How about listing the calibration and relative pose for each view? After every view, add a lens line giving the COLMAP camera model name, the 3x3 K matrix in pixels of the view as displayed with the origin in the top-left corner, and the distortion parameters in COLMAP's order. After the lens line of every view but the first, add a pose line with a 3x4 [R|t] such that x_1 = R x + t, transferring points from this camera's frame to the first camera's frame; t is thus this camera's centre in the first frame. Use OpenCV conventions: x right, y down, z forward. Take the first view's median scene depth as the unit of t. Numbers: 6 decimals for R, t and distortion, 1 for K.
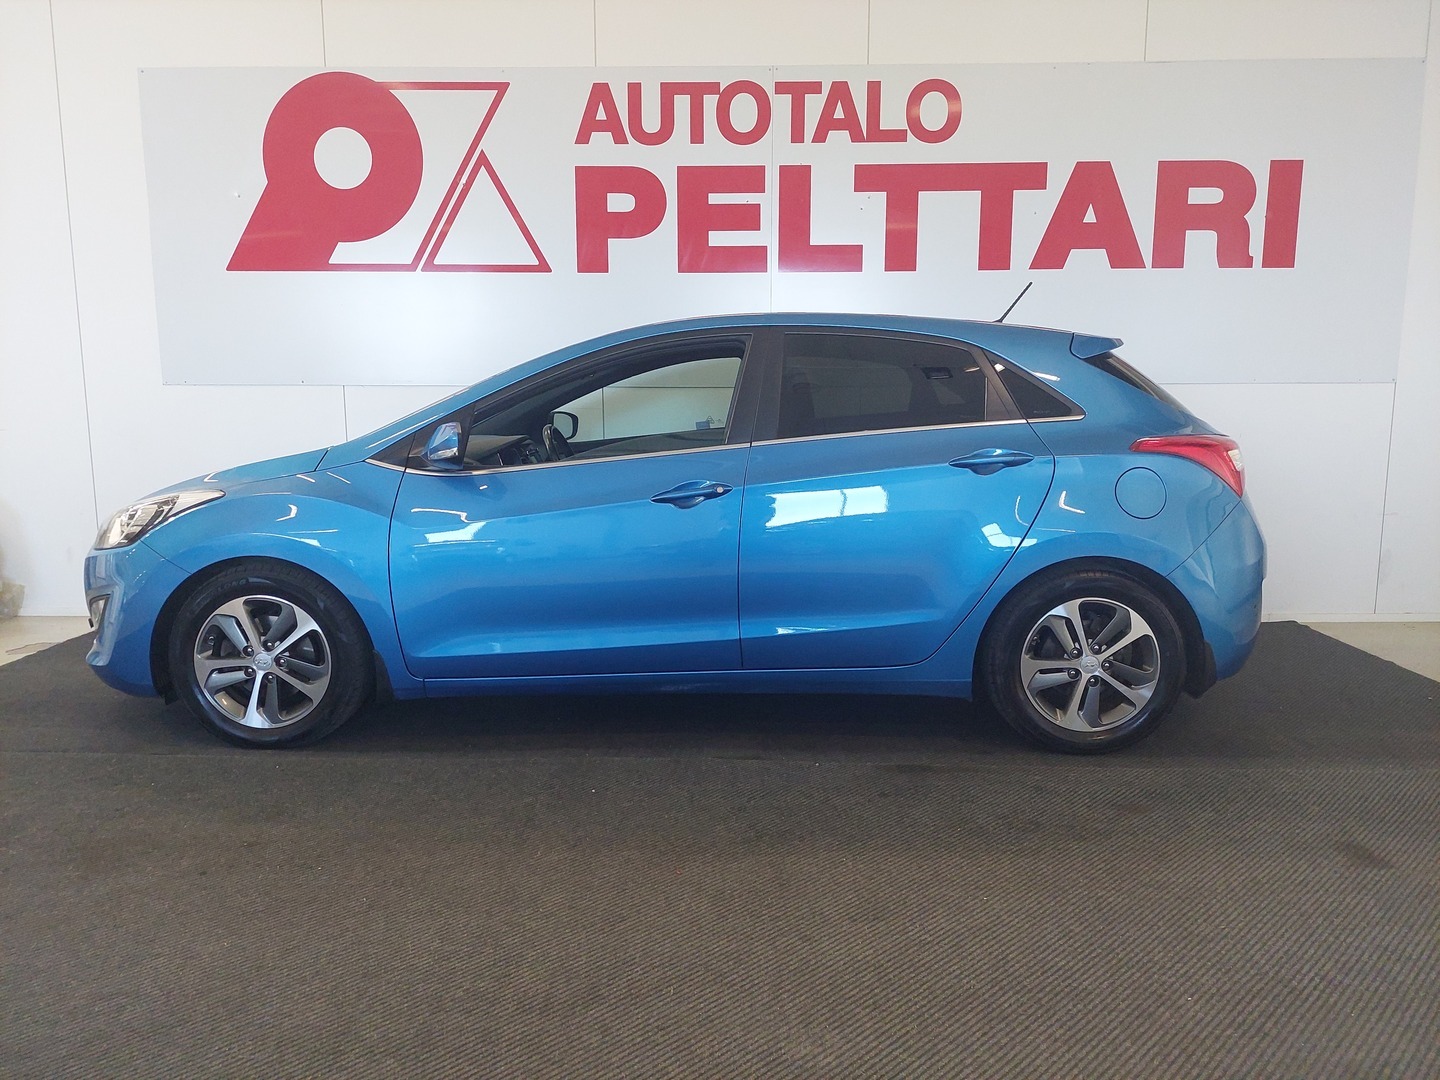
lens RADIAL K [[1034.4, 0, 729.4], [0, 1034.4, 545.7], [0, 0, 1]] dist [0.069032, -0.065091]
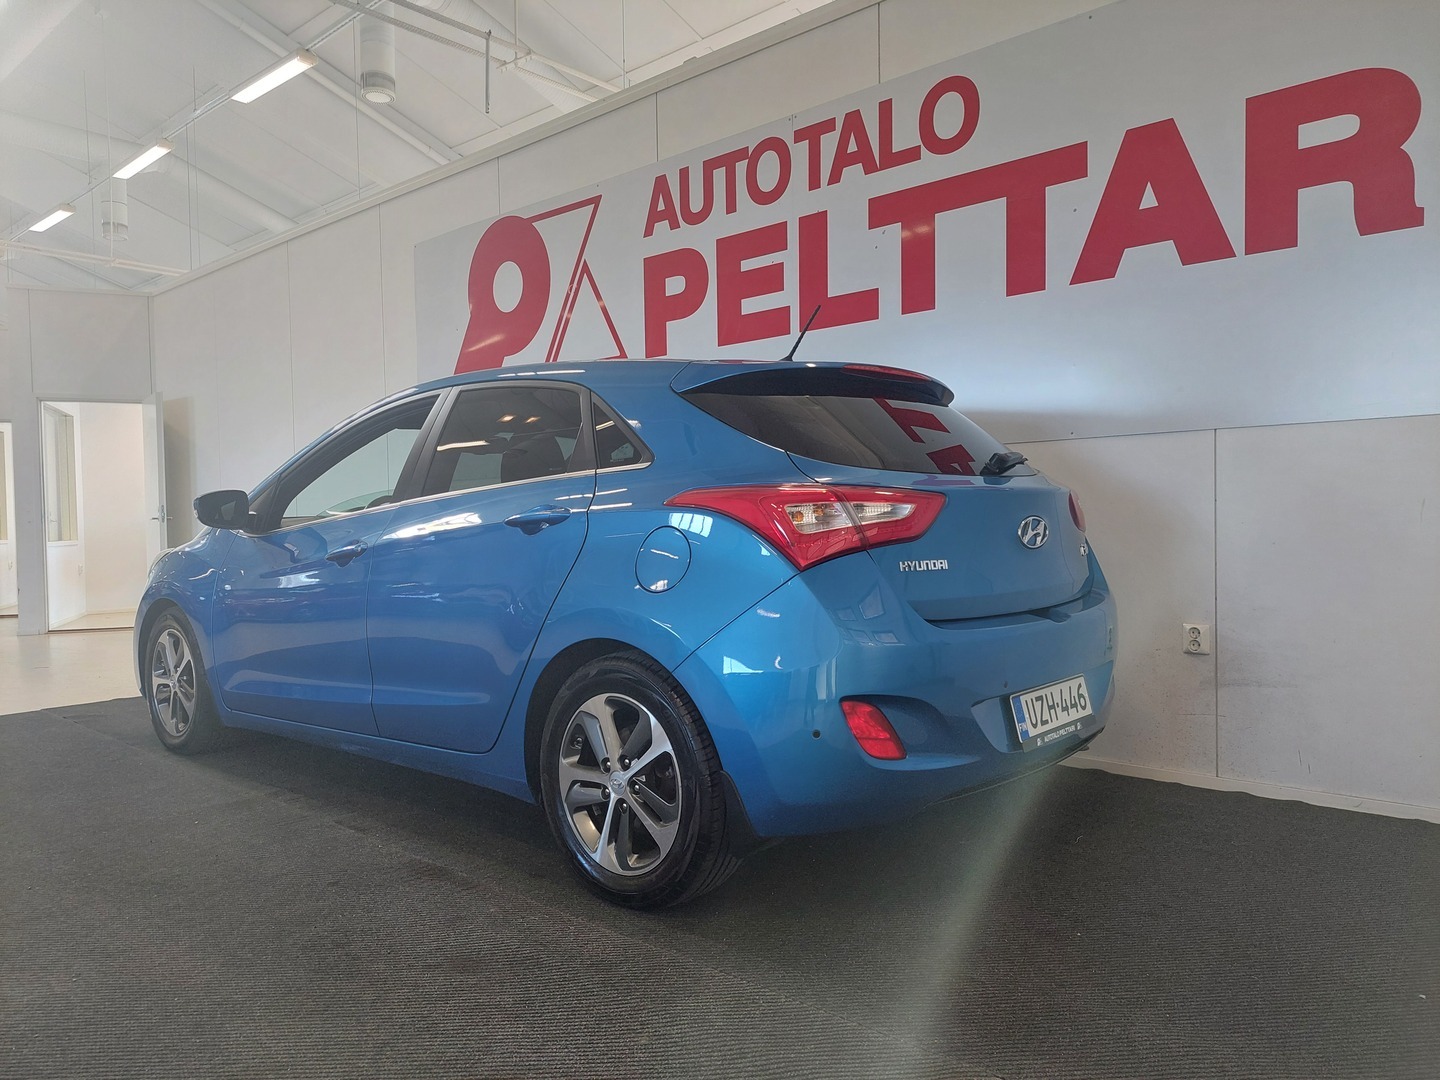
lens RADIAL K [[1027.6, 0, 719.7], [0, 1027.6, 558.1], [0, 0, 1]] dist [0.061505, -0.070296]
pose [[0.758611, 0.012930, -0.651416, 0.589214], [-0.073864, 0.995064, -0.066267, -0.003713], [0.647344, 0.098387, 0.755821, 0.302584]]
